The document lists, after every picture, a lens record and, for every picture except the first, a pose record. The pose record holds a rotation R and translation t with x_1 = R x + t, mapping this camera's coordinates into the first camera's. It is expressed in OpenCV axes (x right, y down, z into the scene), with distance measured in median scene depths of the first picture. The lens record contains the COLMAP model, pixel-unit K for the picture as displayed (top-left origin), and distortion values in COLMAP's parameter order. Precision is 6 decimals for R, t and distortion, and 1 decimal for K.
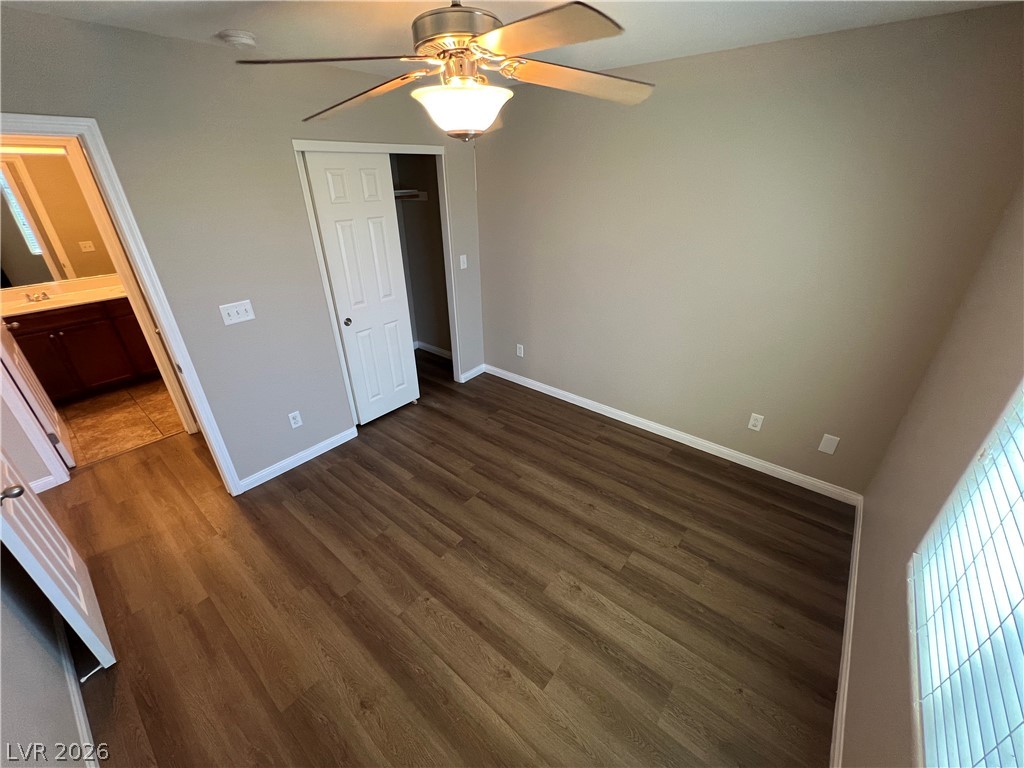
lens RADIAL K [[411.6, 0, 509.5], [0, 411.6, 385.3], [0, 0, 1]] dist [-0.002332, 0.001324]
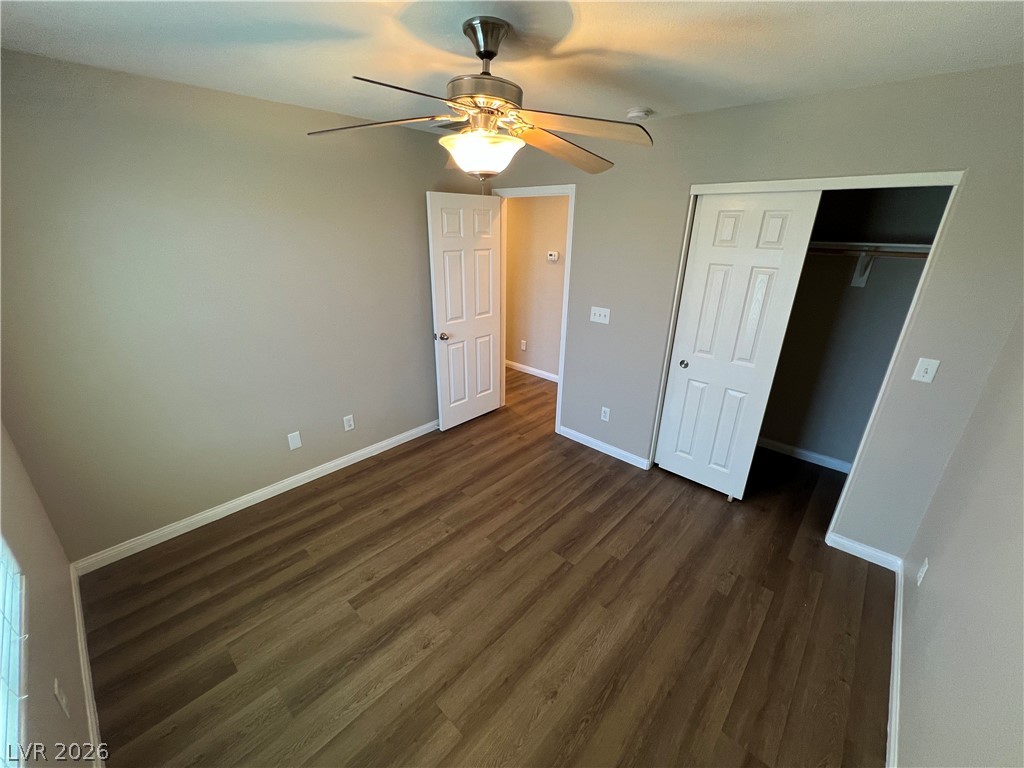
lens RADIAL K [[411.6, 0, 510.7], [0, 411.6, 386.2], [0, 0, 1]] dist [-0.002332, 0.001324]
pose [[-0.058959, 0.374166, -0.925486, 0.691518], [-0.472727, 0.806092, 0.356012, -0.337423], [0.879234, 0.458492, 0.129352, 0.694422]]
